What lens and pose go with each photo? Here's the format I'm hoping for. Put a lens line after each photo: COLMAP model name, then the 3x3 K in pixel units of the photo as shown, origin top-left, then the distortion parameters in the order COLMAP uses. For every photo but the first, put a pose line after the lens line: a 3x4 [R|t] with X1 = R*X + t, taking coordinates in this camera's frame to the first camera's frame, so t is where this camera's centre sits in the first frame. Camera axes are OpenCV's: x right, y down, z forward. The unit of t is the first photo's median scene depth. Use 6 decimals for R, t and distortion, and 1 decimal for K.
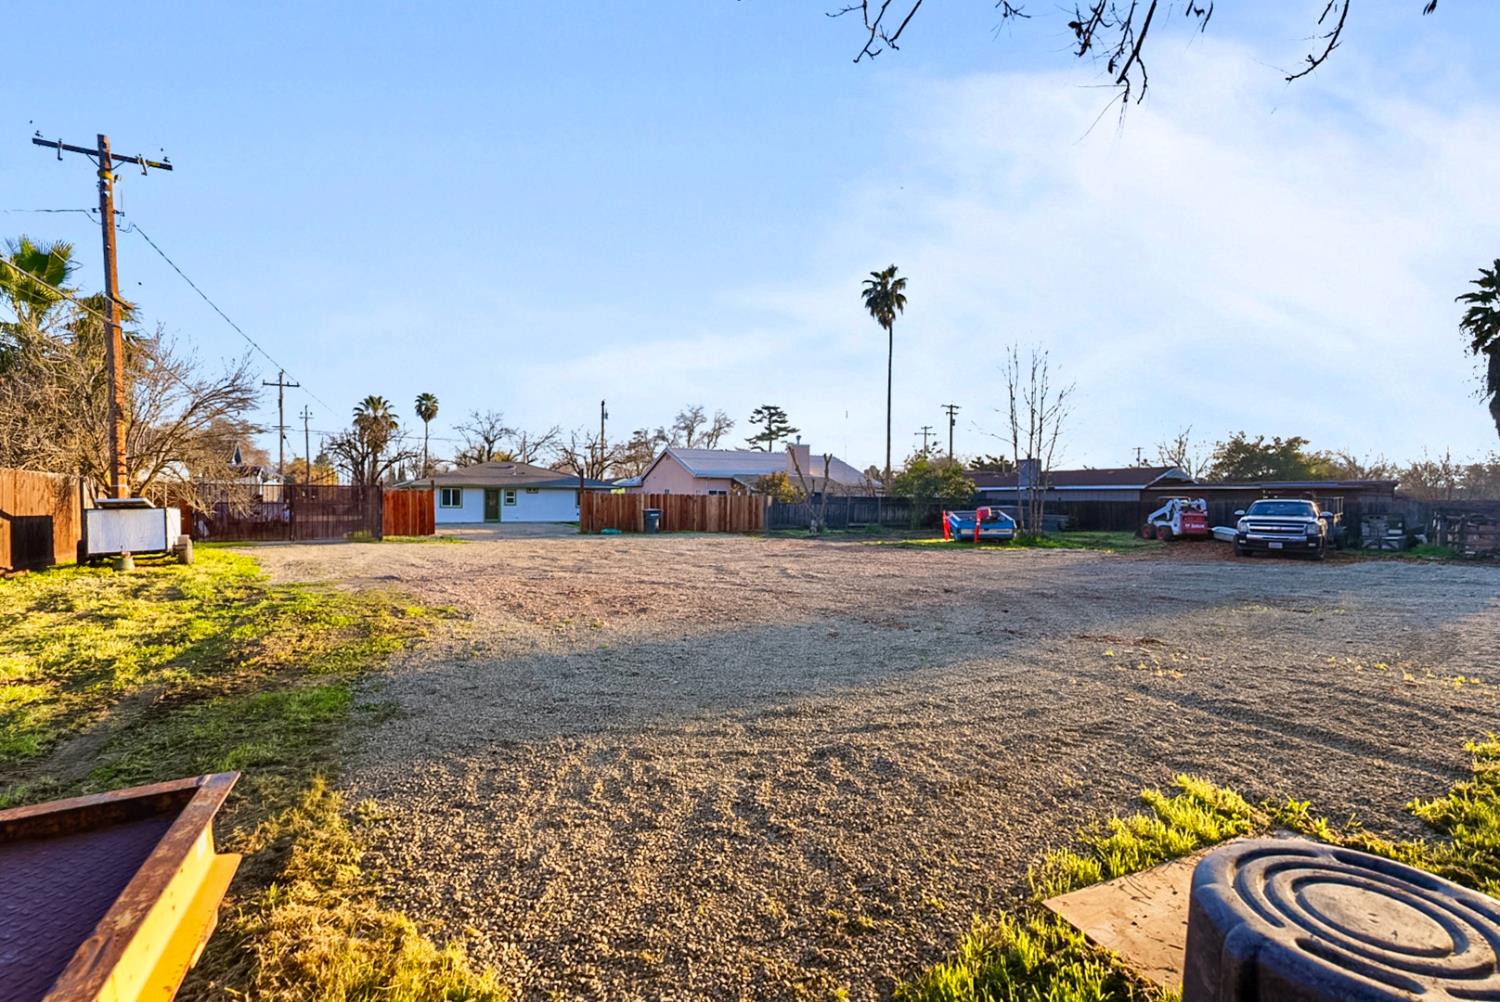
lens RADIAL K [[687.7, 0, 746.9], [0, 687.7, 485.3], [0, 0, 1]] dist [0.000065, -0.000036]
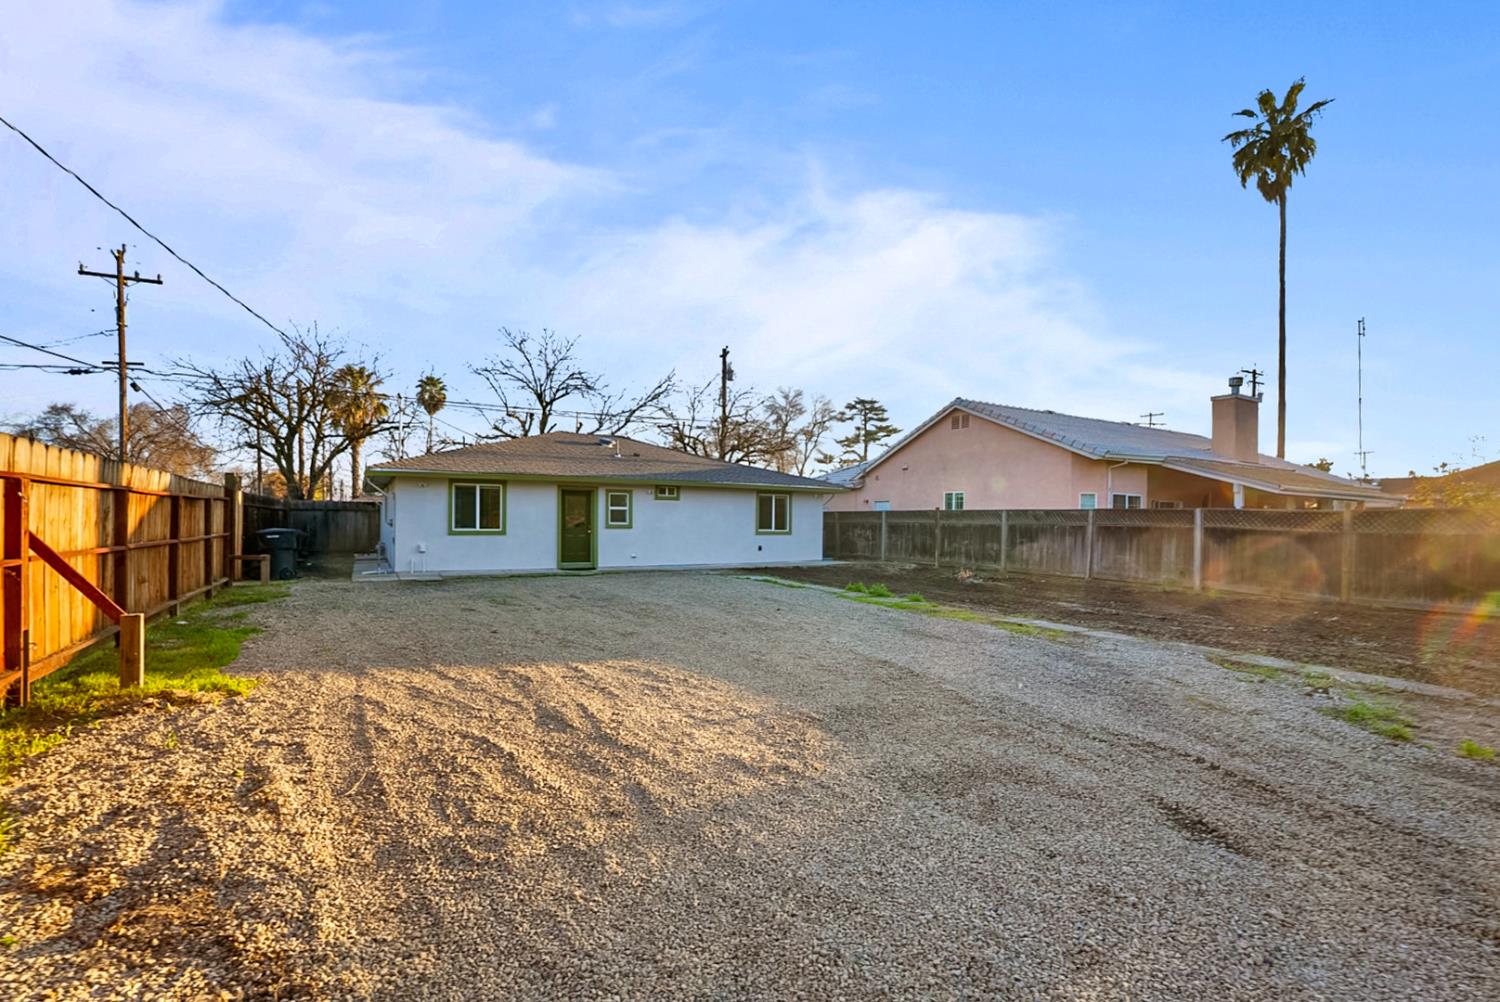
lens RADIAL K [[658.5, 0, 749.2], [0, 658.5, 505.8], [0, 0, 1]] dist [-0.012412, 0.007537]
pose [[0.999948, 0.003551, 0.009587, -0.224892], [-0.003573, 0.999991, 0.002277, 0.012356], [-0.009579, -0.002311, 0.999951, 0.504328]]
